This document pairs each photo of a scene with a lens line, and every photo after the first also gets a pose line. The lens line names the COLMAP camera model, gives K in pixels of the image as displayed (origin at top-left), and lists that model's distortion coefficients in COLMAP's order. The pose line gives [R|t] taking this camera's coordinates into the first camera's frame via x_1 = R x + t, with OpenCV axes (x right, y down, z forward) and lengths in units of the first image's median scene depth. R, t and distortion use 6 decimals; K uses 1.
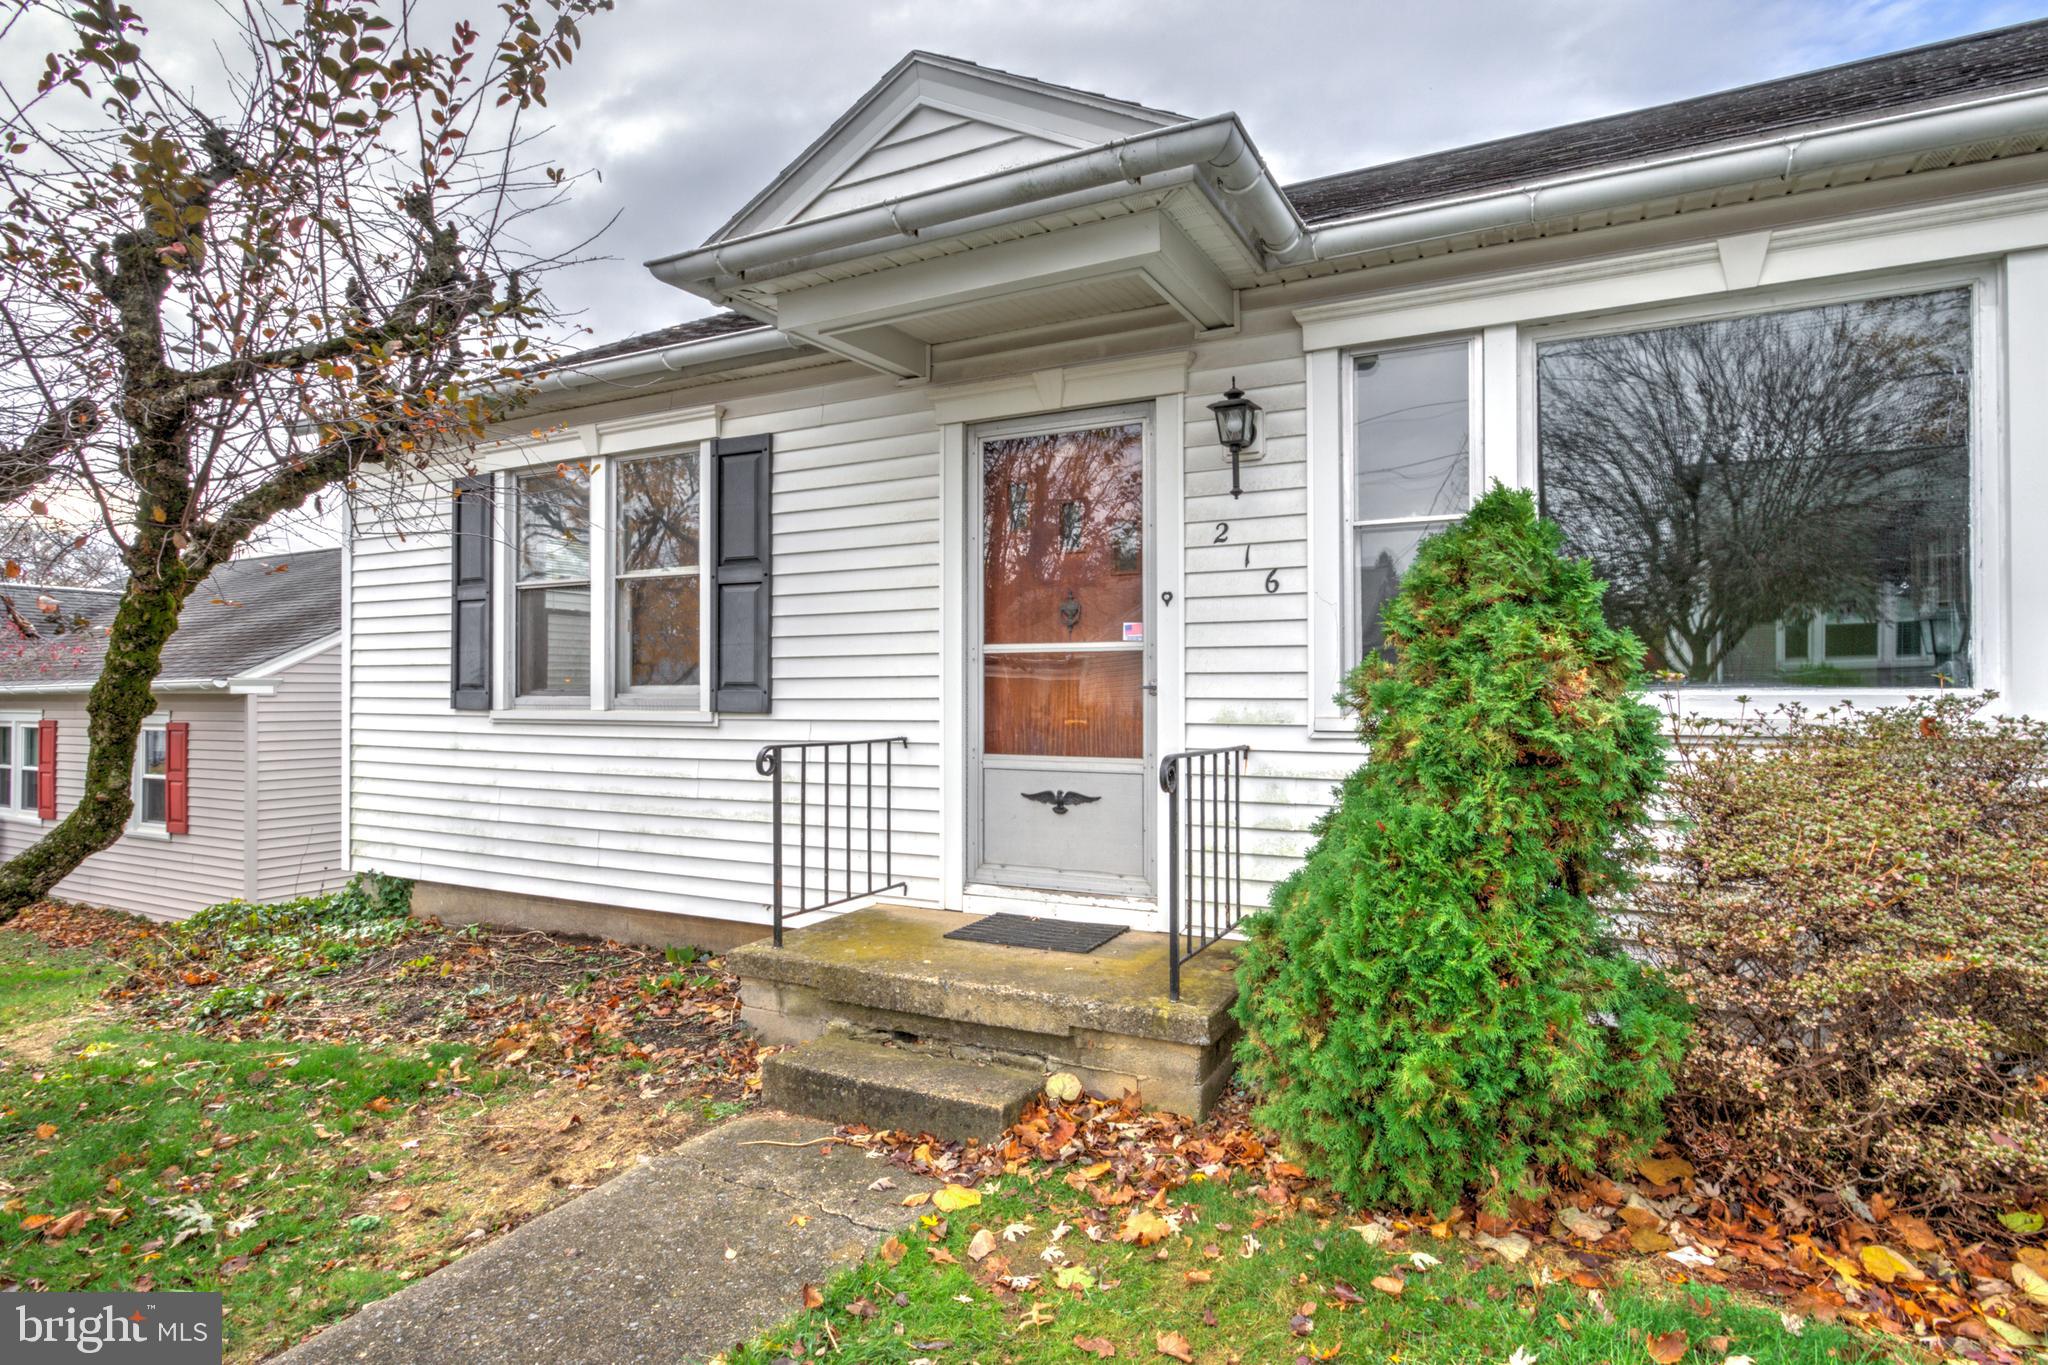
lens RADIAL K [[1071.0, 0, 1024.0], [0, 1071.0, 682.5], [0, 0, 1]] dist [-0.010651, -0.000139]
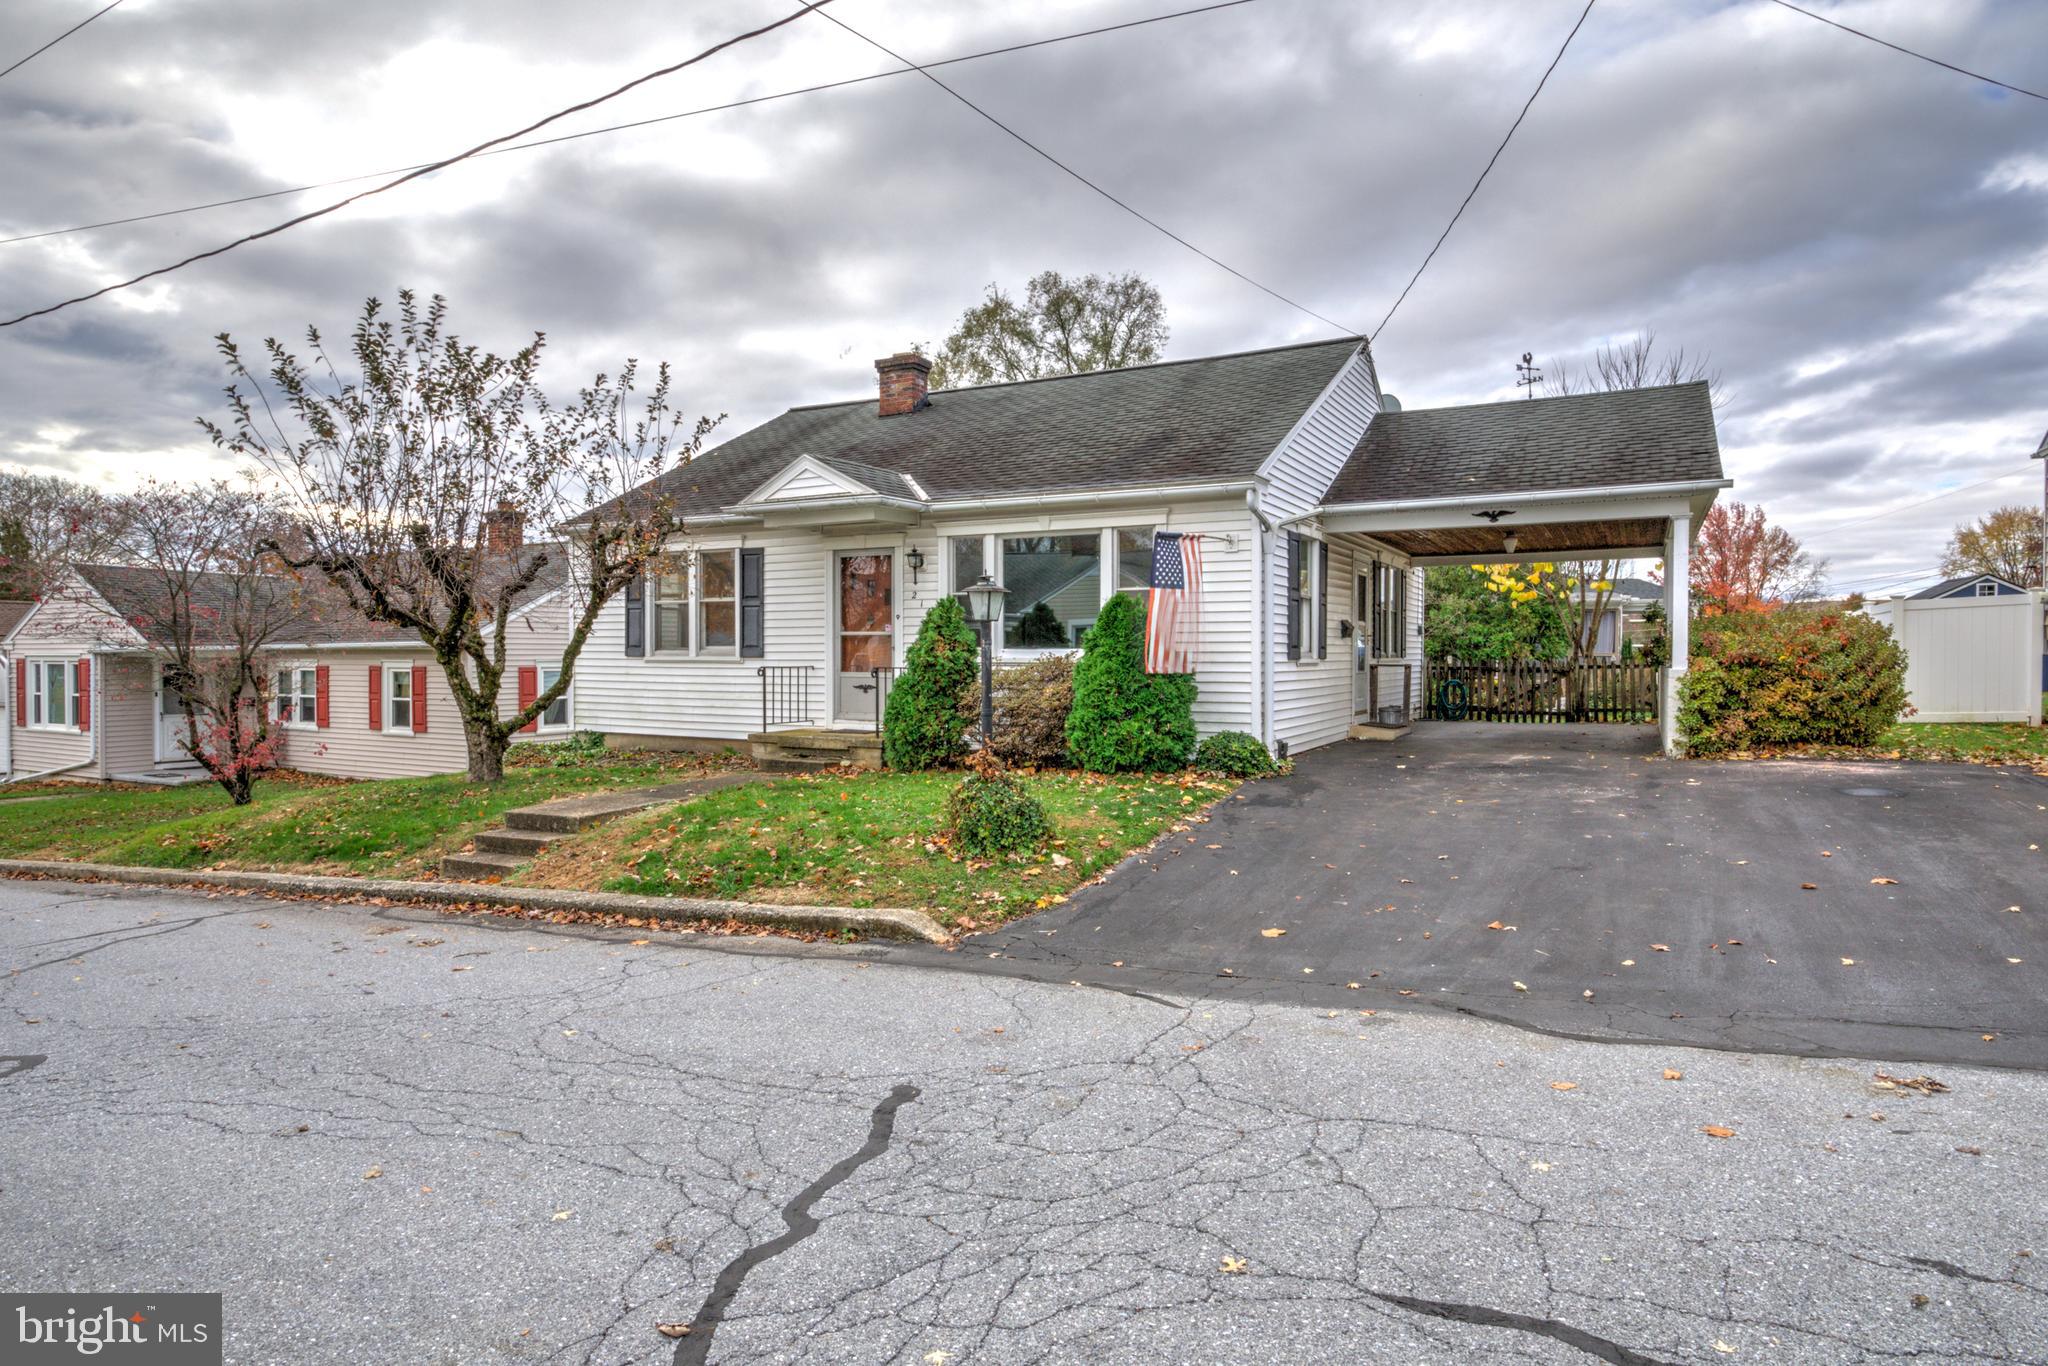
lens RADIAL K [[1148.2, 0, 1011.7], [0, 1148.2, 676.3], [0, 0, 1]] dist [-0.002129, -0.000204]
pose [[0.999506, 0.004950, -0.031039, 0.476414], [-0.004029, 0.999551, 0.029685, -0.010389], [0.031172, -0.029545, 0.999077, -1.859056]]
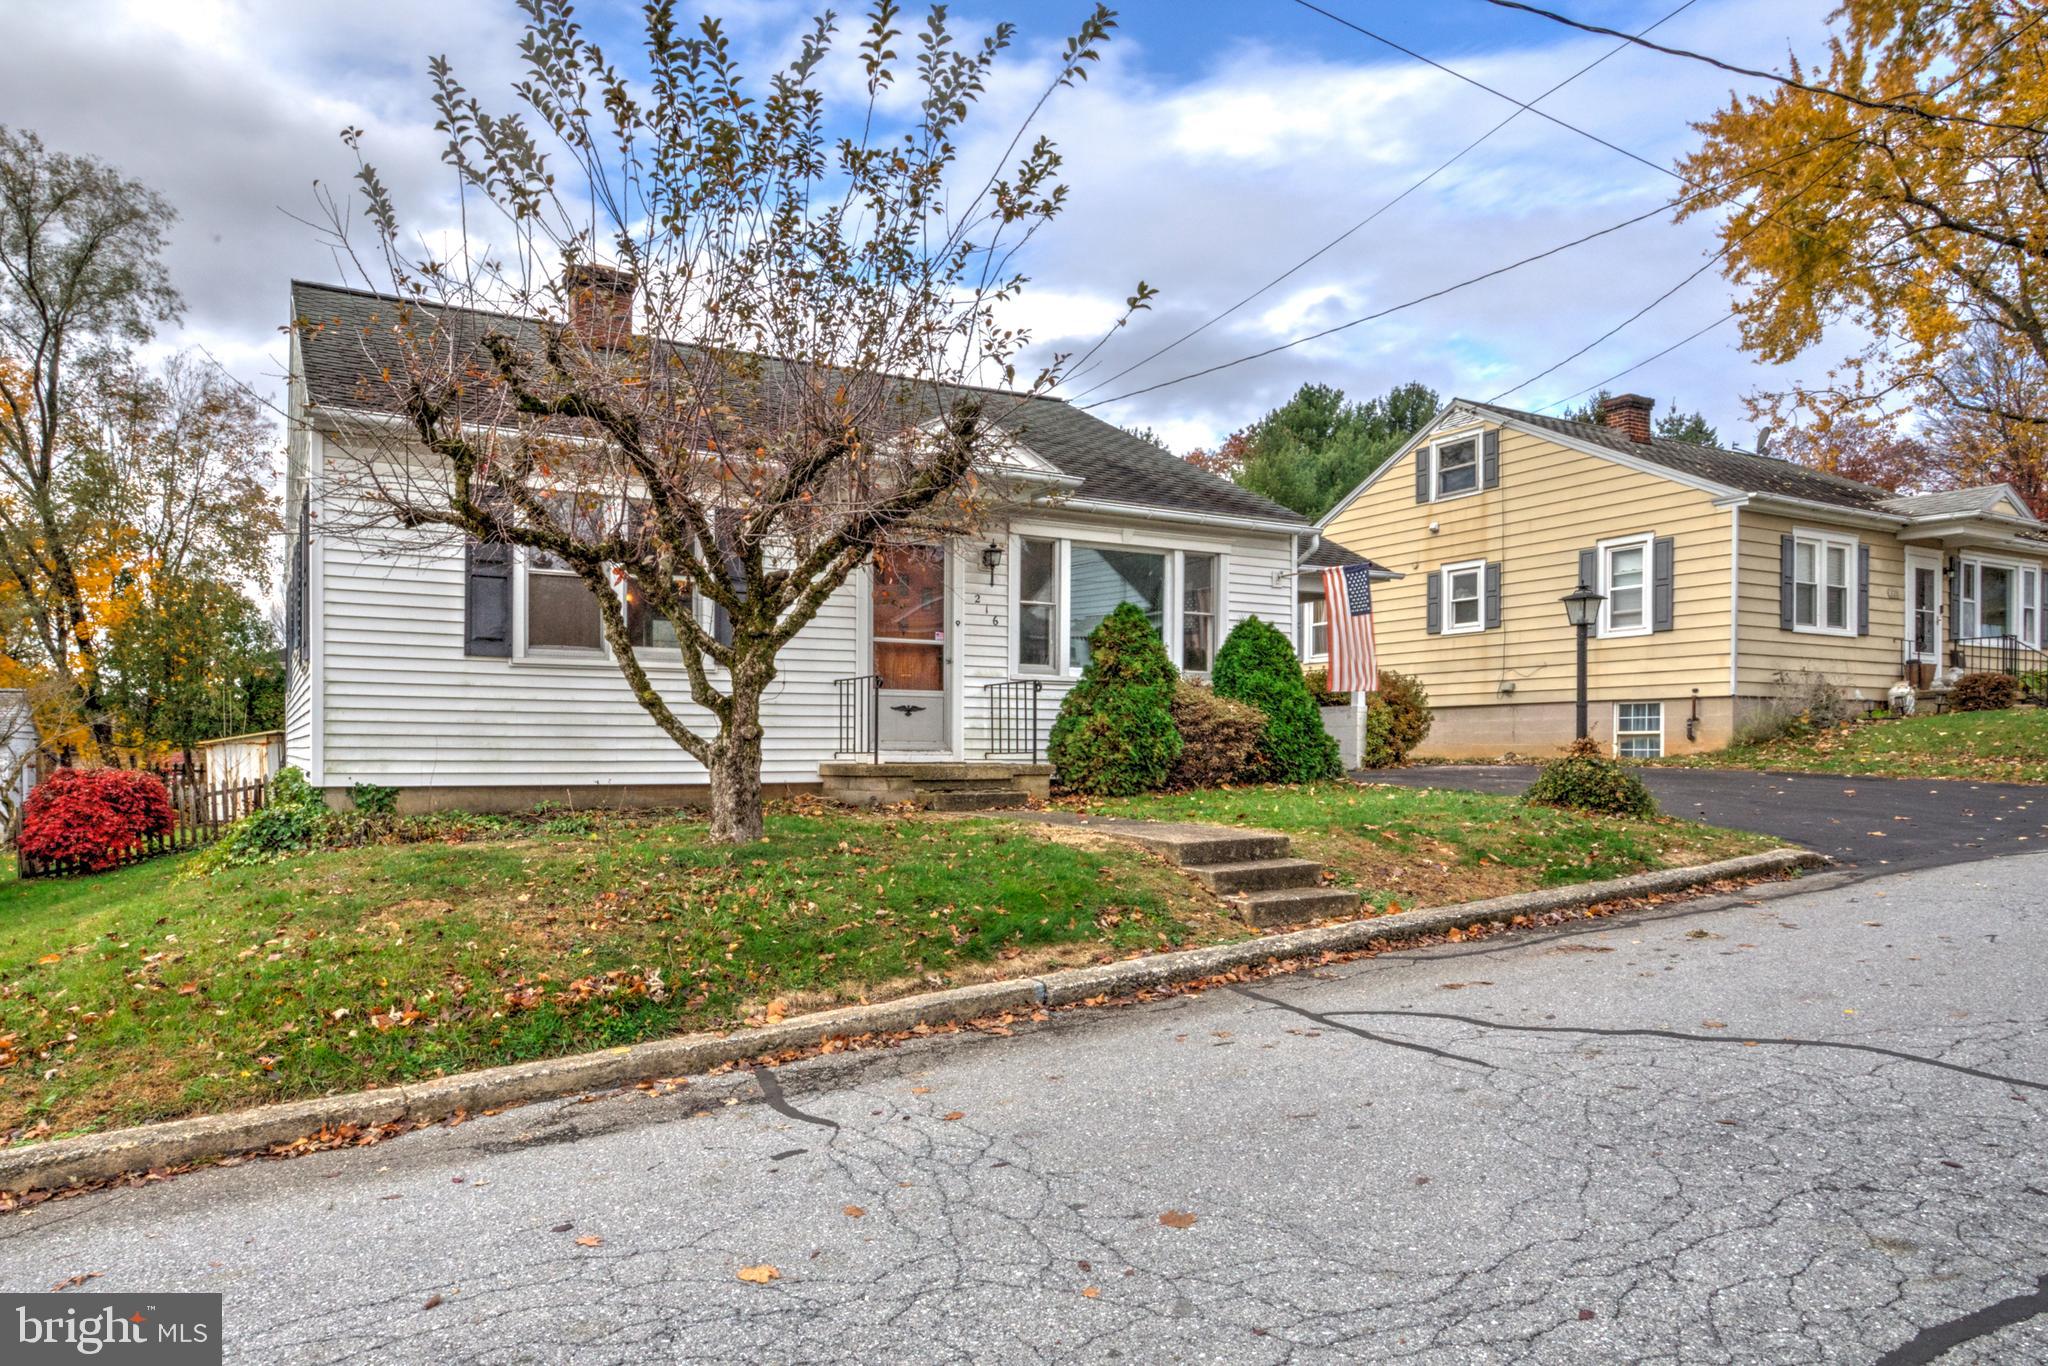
lens RADIAL K [[1302.6, 0, 944.2], [0, 1302.6, 690.8], [0, 0, 1]] dist [-0.001429, -0.001465]
pose [[0.570806, 0.042290, 0.819995, -1.999927], [-0.009591, 0.998948, -0.044842, 0.178965], [-0.821029, 0.017732, 0.570611, -0.560549]]
